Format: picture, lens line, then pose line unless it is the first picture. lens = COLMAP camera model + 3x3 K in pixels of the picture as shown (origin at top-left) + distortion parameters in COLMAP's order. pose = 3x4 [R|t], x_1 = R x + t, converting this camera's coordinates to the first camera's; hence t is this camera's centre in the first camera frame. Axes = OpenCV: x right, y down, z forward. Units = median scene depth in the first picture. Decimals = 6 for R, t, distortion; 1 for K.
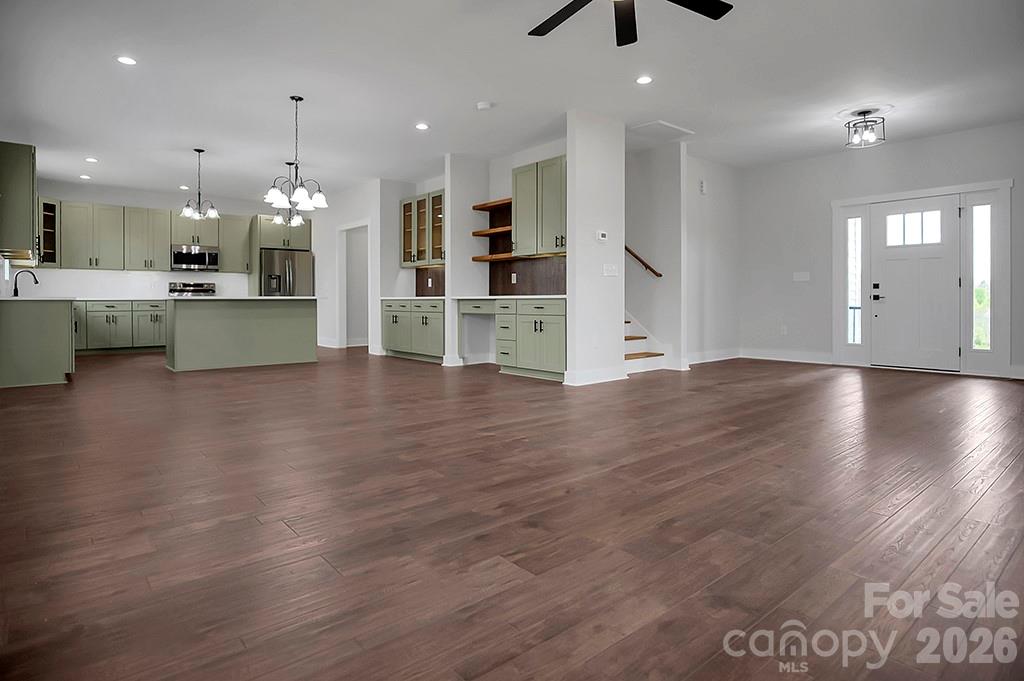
lens RADIAL K [[563.7, 0, 513.6], [0, 563.7, 304.9], [0, 0, 1]] dist [-0.026175, 0.001000]
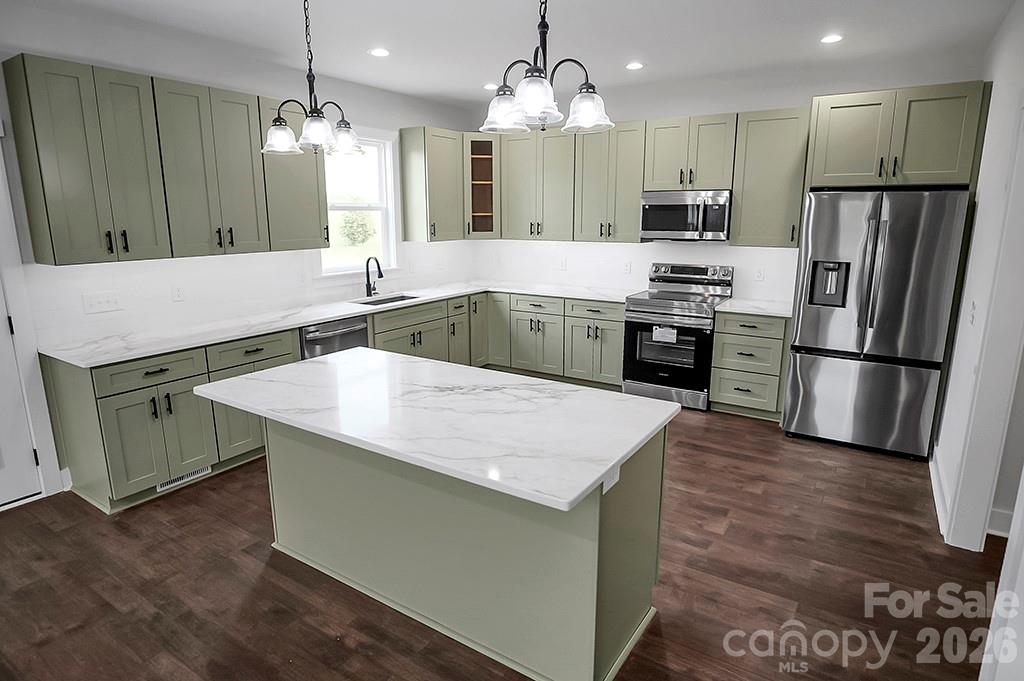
lens RADIAL K [[569.2, 0, 512.0], [0, 569.2, 340.5], [0, 0, 1]] dist [-0.030464, 0.000280]
pose [[0.282811, 0.210540, -0.935784, -0.155353], [-0.009340, 0.976171, 0.216803, -0.099458], [0.959130, -0.052574, 0.278038, 0.849359]]
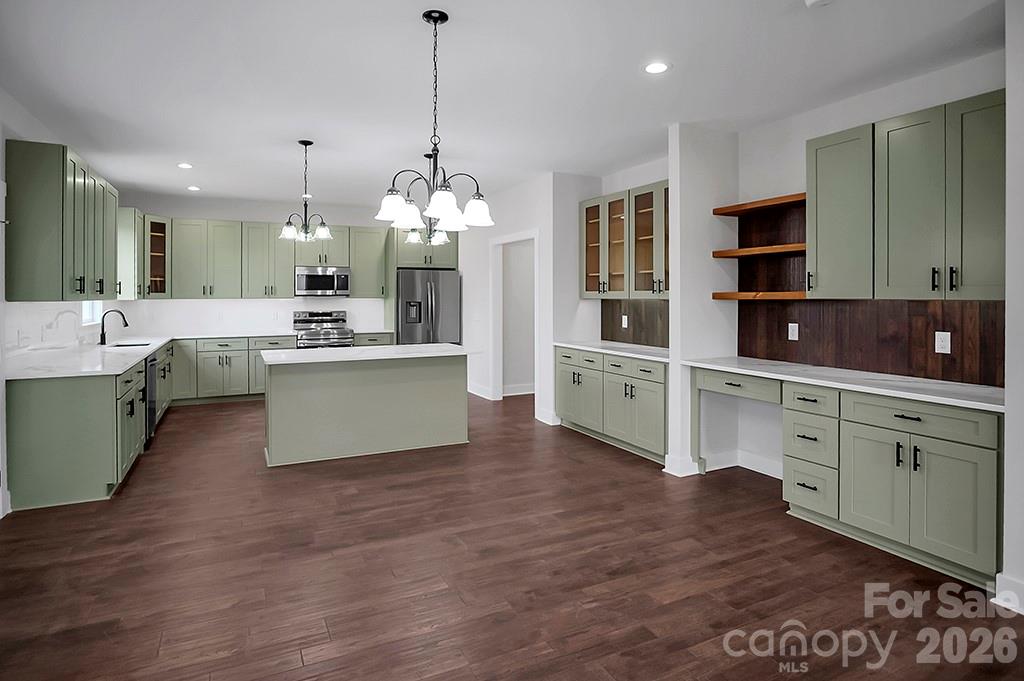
lens RADIAL K [[564.1, 0, 510.1], [0, 564.1, 294.1], [0, 0, 1]] dist [-0.026913, 0.000468]
pose [[0.968877, -0.000037, -0.247543, -0.121078], [-0.002813, 0.999934, -0.011158, -0.068176], [0.247527, 0.011507, 0.968813, 0.324949]]
